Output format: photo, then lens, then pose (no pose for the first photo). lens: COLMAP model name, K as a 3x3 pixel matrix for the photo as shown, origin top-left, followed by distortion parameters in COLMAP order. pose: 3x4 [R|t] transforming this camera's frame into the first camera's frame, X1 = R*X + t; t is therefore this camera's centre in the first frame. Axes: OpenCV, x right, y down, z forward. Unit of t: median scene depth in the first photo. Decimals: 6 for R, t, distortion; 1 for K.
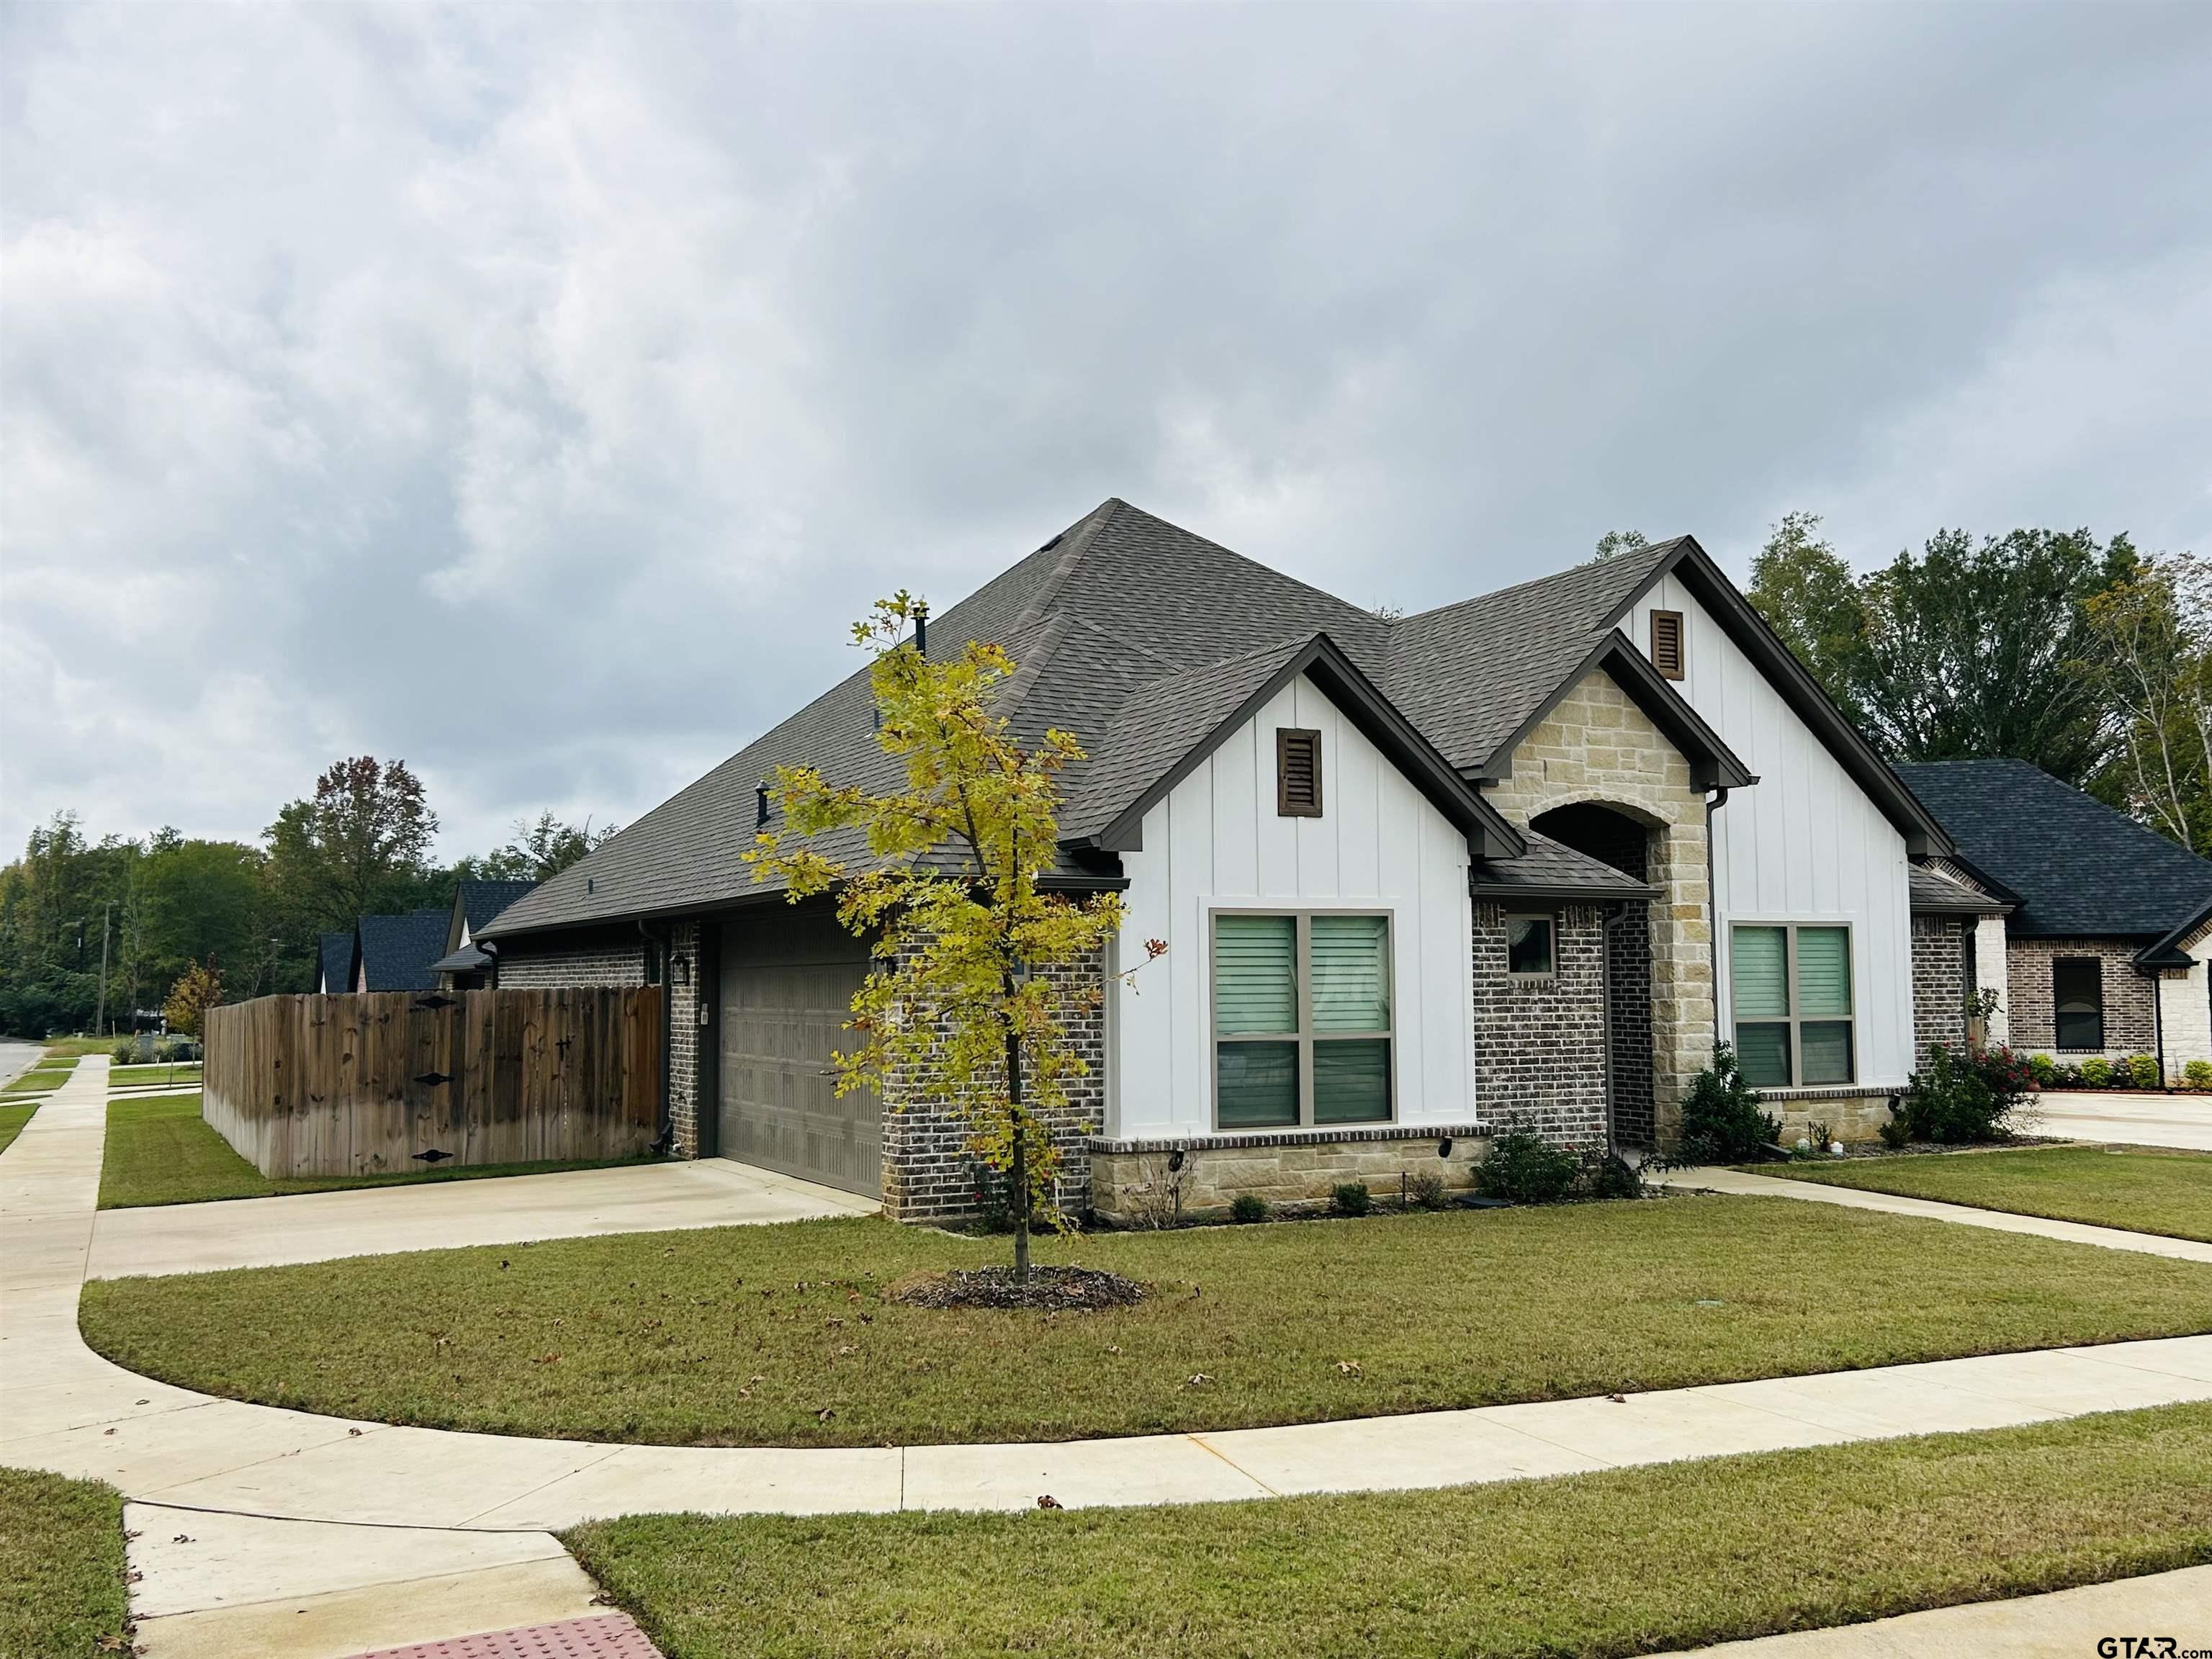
lens RADIAL K [[1911.8, 0, 1104.5], [0, 1911.8, 834.1], [0, 0, 1]] dist [0.151770, -0.024705]
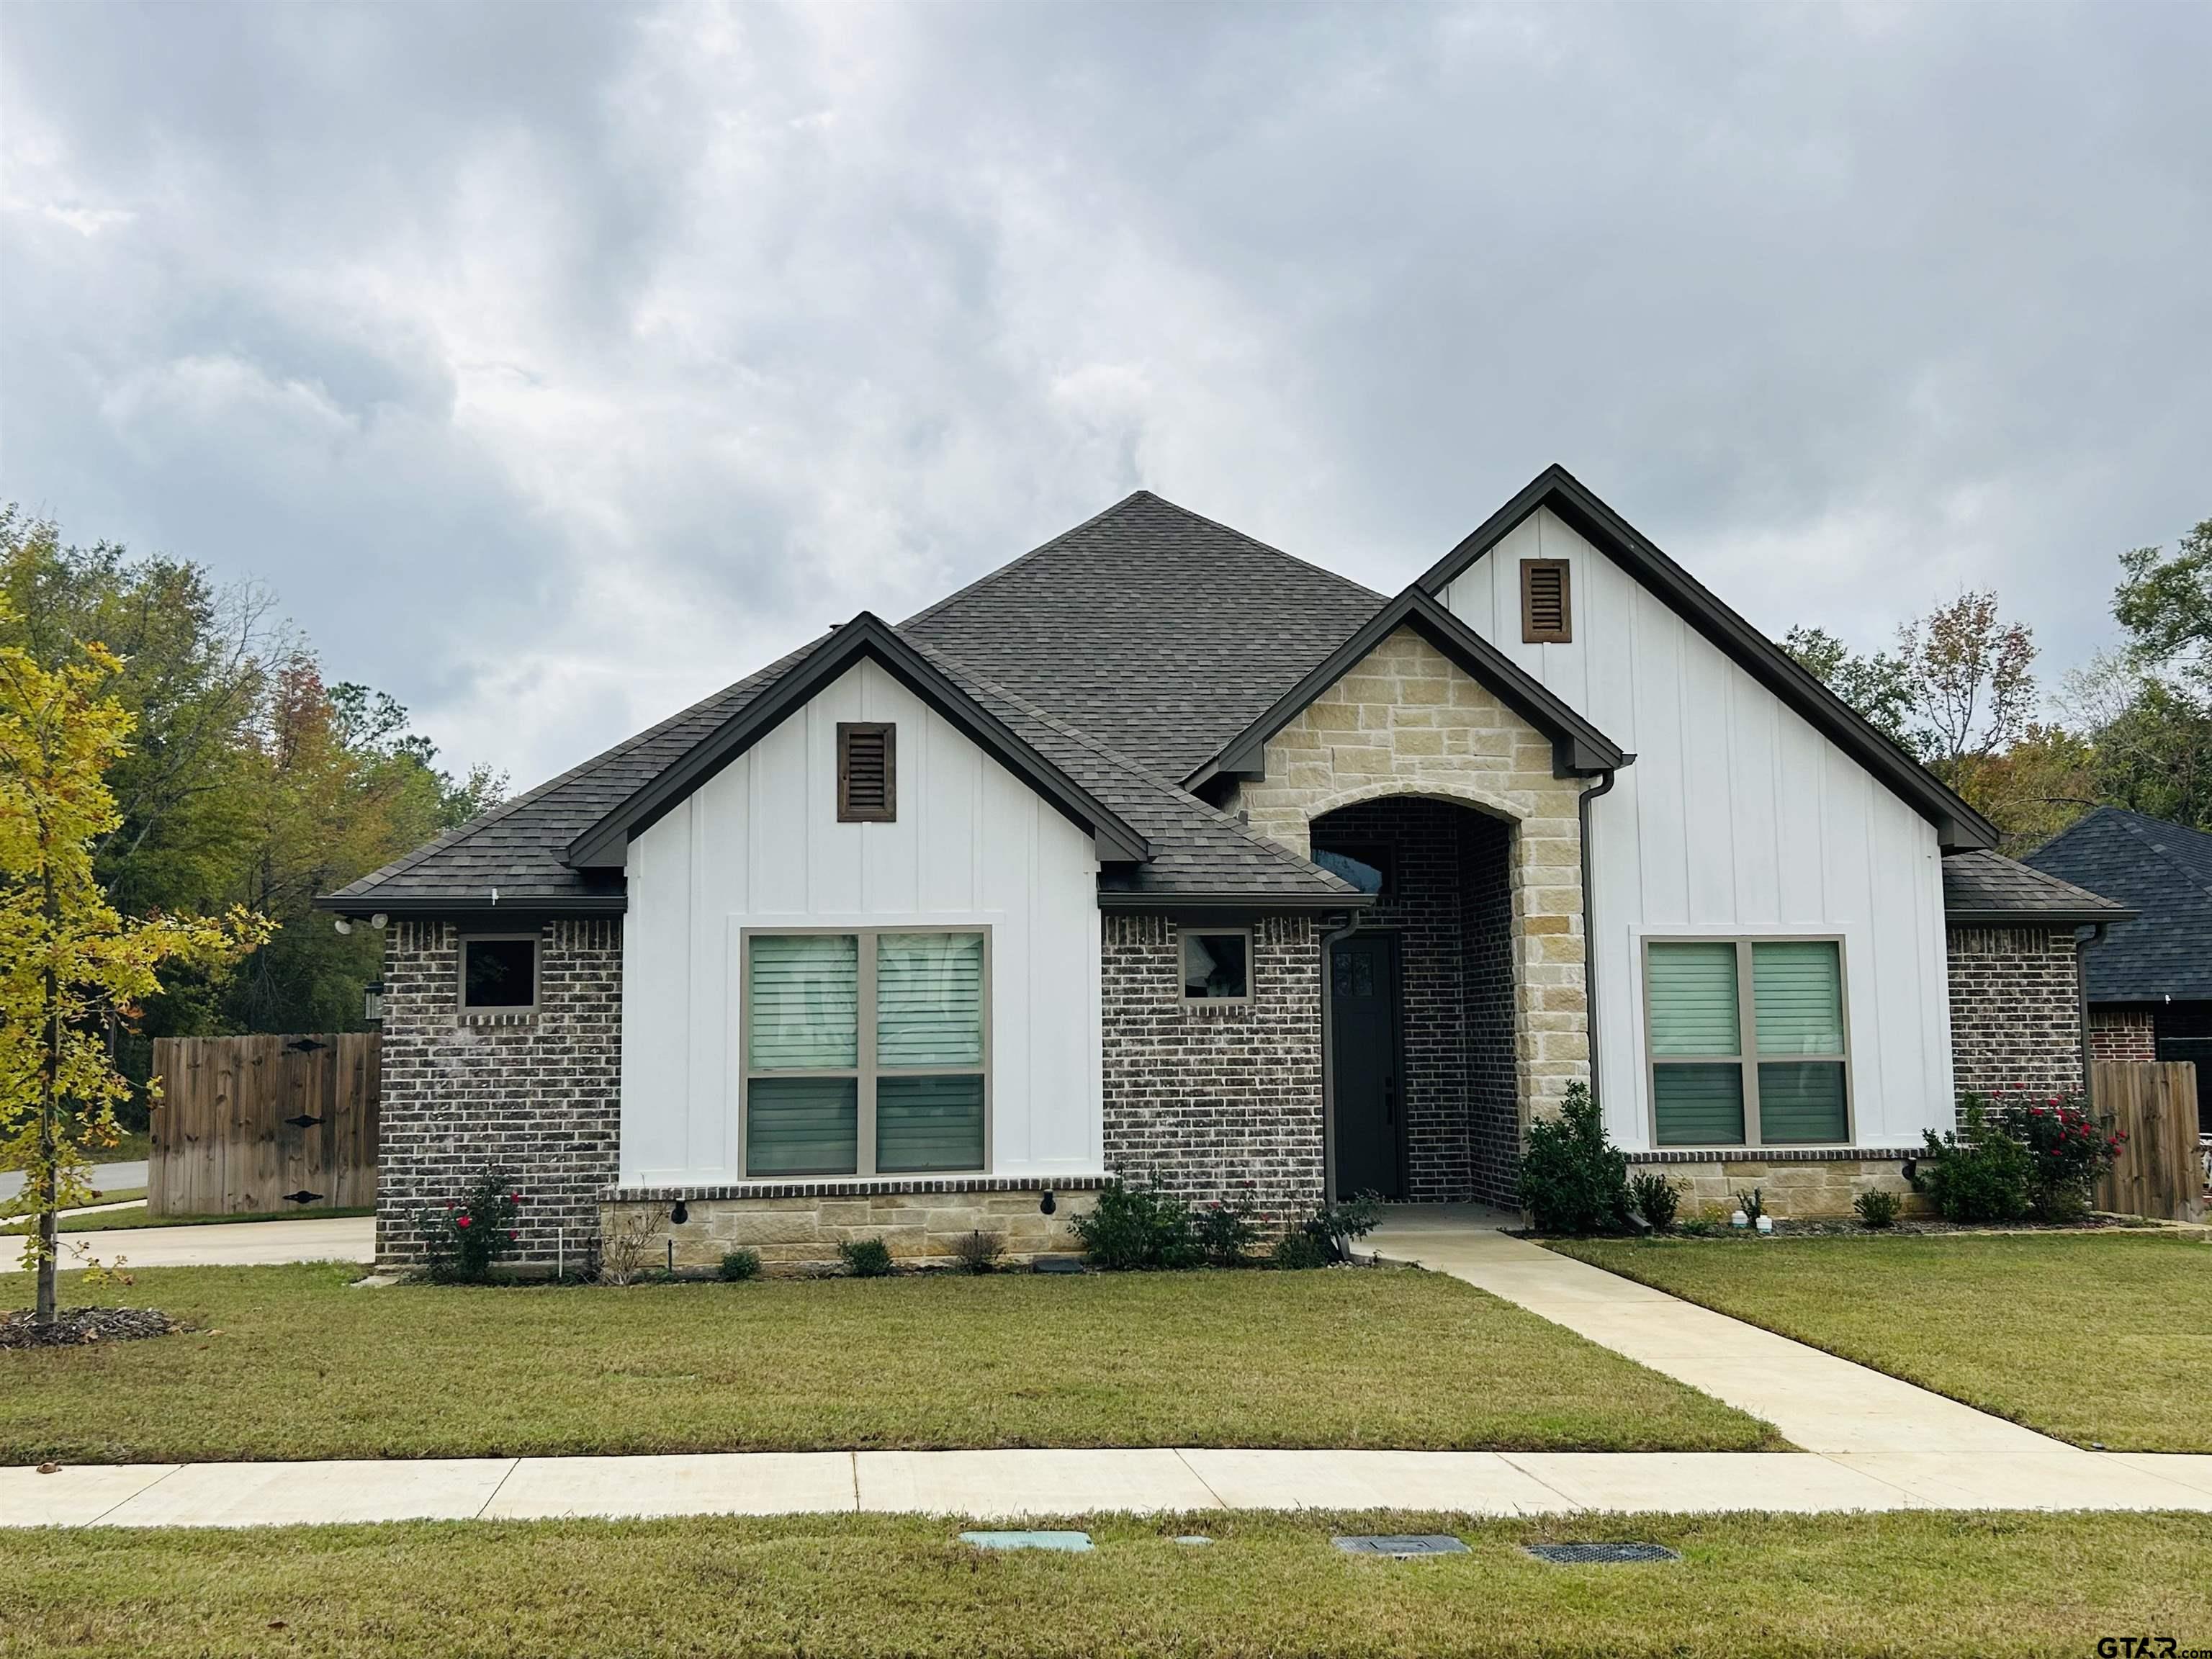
lens RADIAL K [[2045.7, 0, 1100.1], [0, 2045.7, 804.7], [0, 0, 1]] dist [0.107356, 0.000000]
pose [[0.935113, -0.045500, -0.351416, 0.488974], [0.030692, 0.998395, -0.047599, 0.028550], [0.353018, 0.033724, 0.935009, 0.141904]]
